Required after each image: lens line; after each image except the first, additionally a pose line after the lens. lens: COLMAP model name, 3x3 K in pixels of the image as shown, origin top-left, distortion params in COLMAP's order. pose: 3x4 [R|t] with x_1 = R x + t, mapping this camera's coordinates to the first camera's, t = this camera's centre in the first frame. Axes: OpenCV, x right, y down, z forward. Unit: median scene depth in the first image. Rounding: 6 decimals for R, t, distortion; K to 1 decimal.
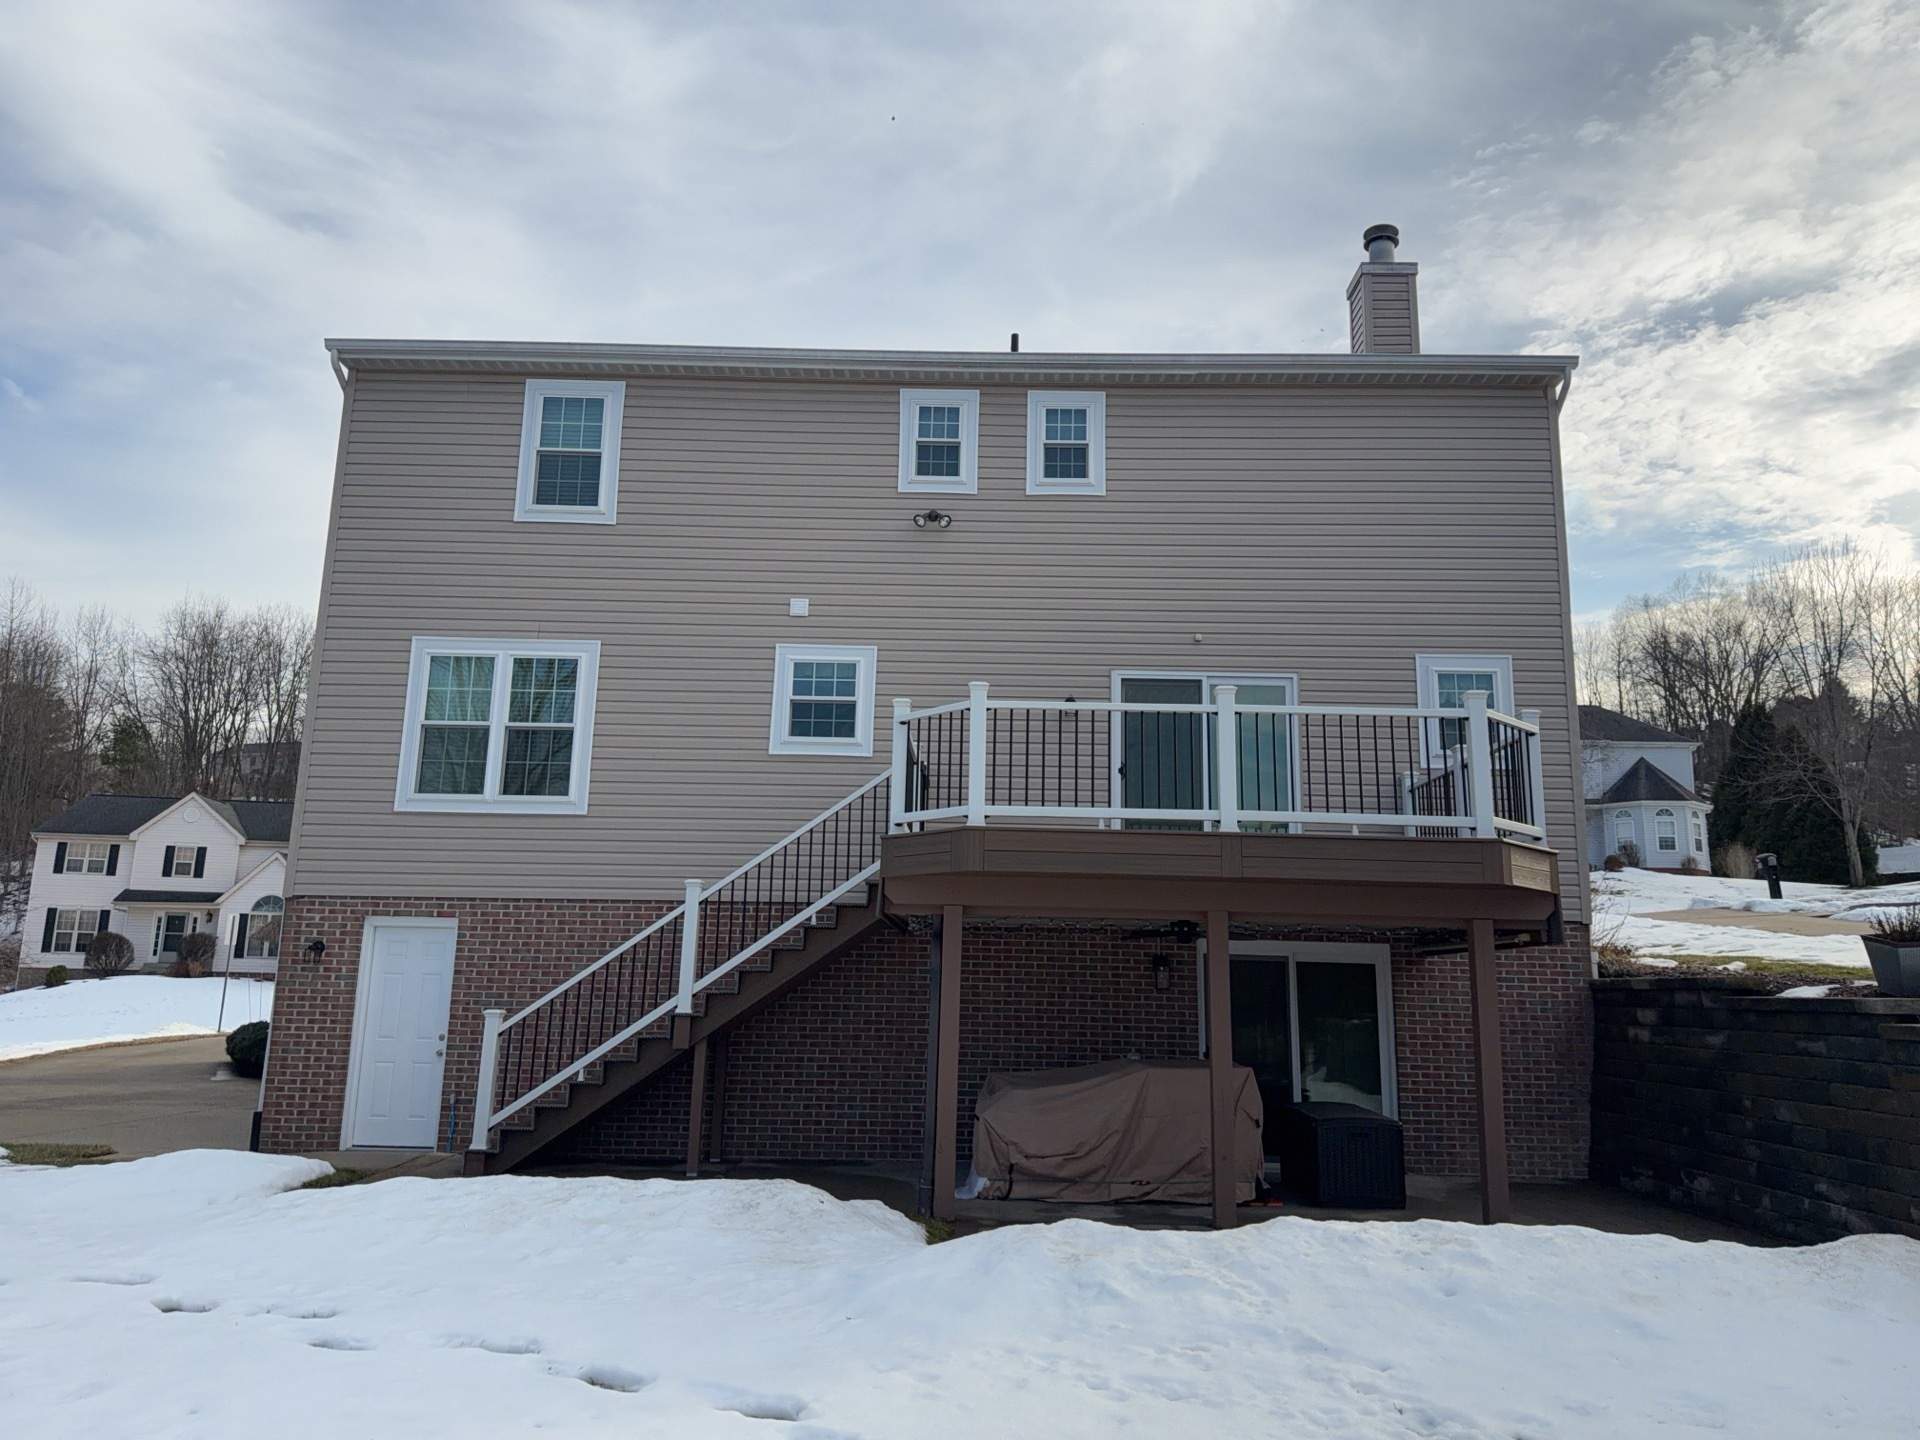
lens RADIAL K [[1340.0, 0, 1030.8], [0, 1340.0, 712.6], [0, 0, 1]] dist [0.018547, -0.028032]
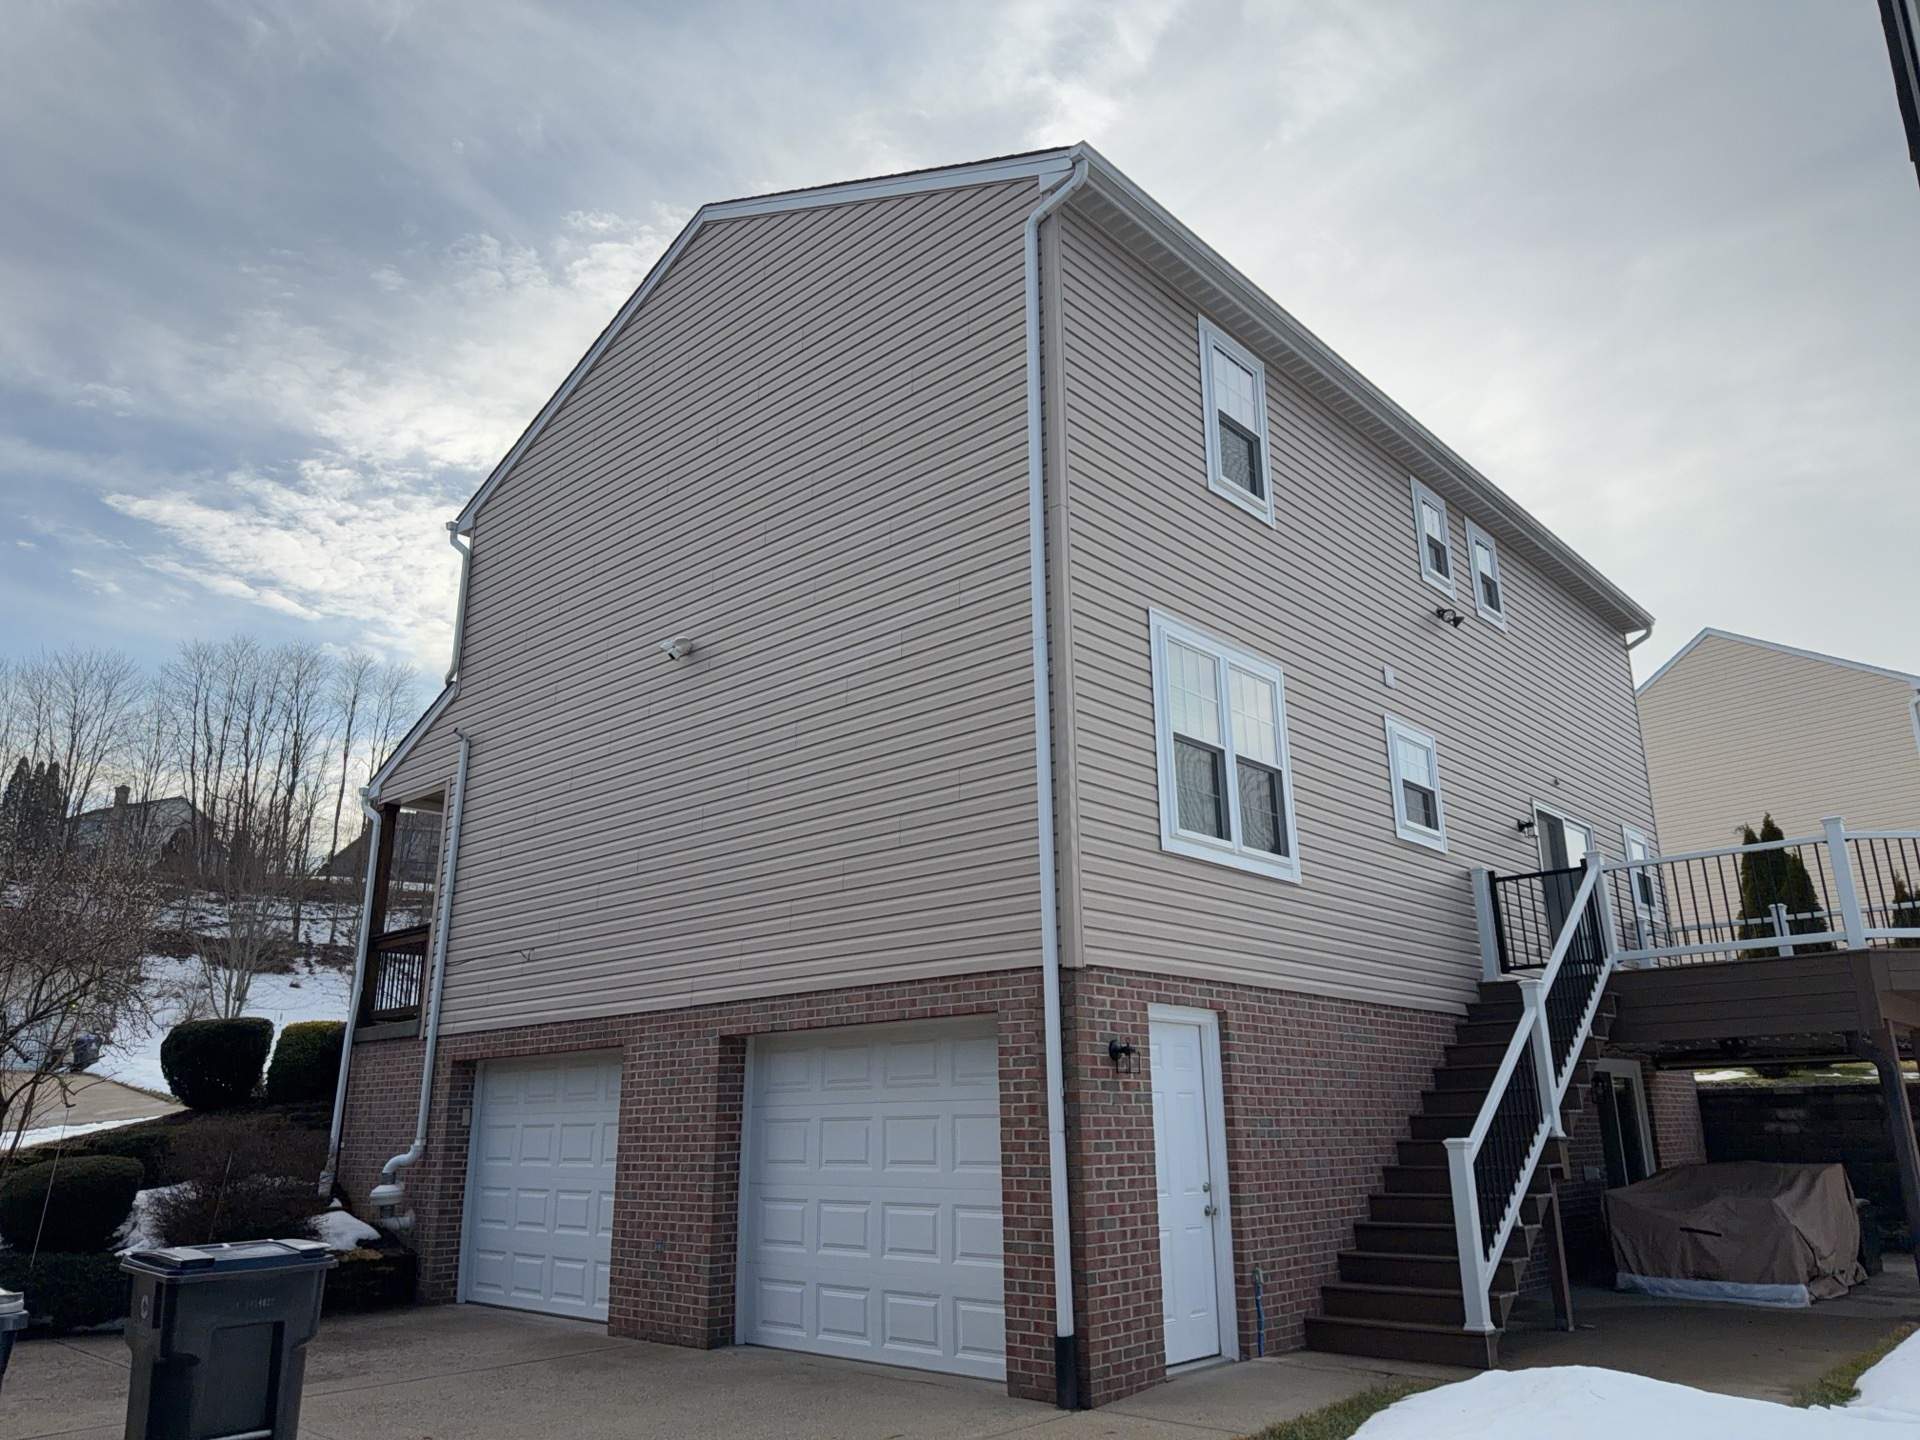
lens RADIAL K [[1340.0, 0, 960.1], [0, 1340.0, 711.8], [0, 0, 1]] dist [0.018547, -0.028032]
pose [[0.661991, 0.196878, 0.723192, -1.056029], [-0.123770, 0.980352, -0.153591, 0.123402], [-0.739222, 0.012166, 0.673352, 0.622045]]
